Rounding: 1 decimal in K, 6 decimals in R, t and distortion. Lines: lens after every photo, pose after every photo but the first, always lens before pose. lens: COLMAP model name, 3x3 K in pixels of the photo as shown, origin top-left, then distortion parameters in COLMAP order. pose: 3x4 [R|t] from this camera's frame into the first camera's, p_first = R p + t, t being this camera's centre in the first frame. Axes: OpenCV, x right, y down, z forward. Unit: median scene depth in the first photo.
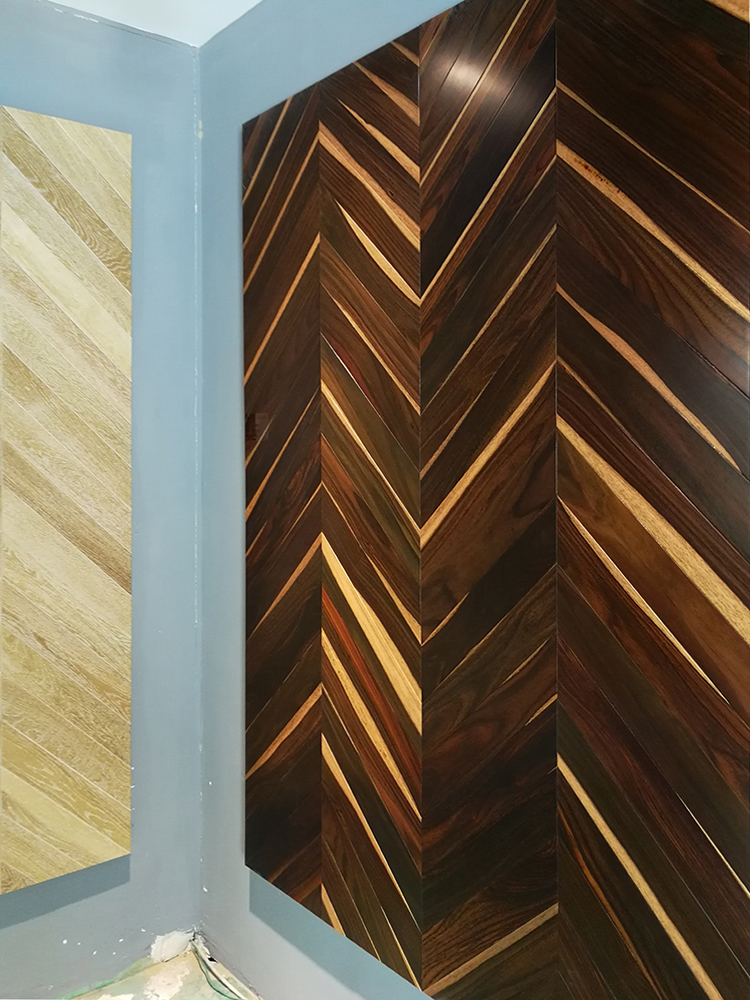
lens RADIAL K [[786.7, 0, 376.5], [0, 786.7, 505.9], [0, 0, 1]] dist [0.102883, -0.012207]
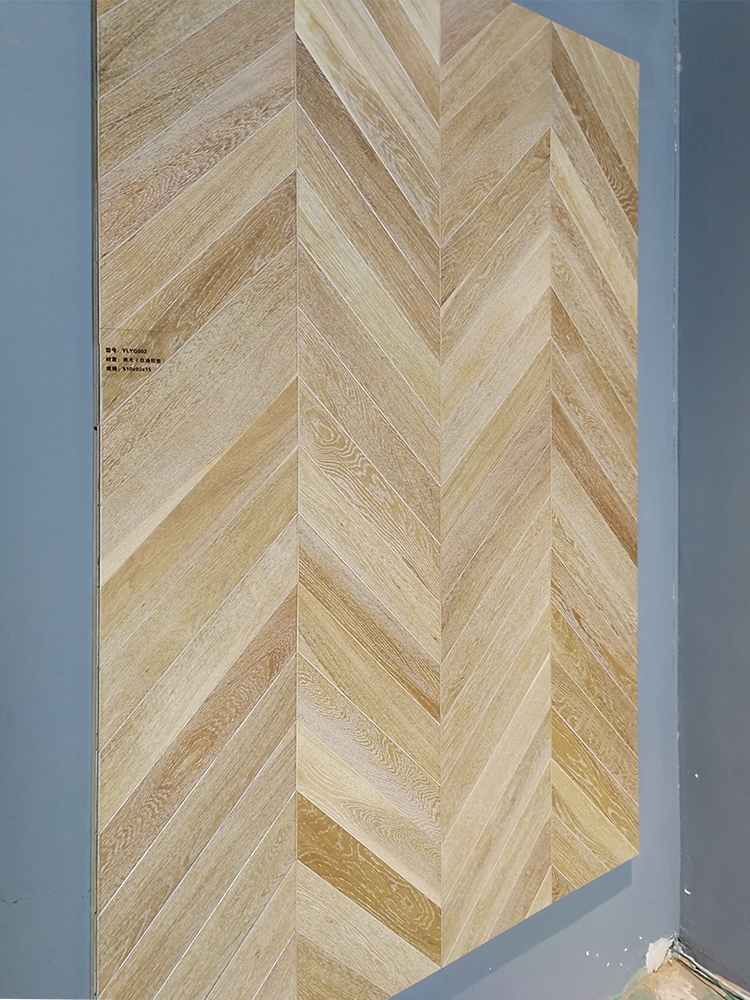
lens RADIAL K [[786.7, 0, 375.7], [0, 786.7, 492.9], [0, 0, 1]] dist [0.102883, -0.012207]
pose [[0.985984, 0.001926, 0.166829, -0.778606], [-0.000411, 0.999958, -0.009118, 0.035388], [-0.166839, 0.008922, 0.985944, 0.155483]]
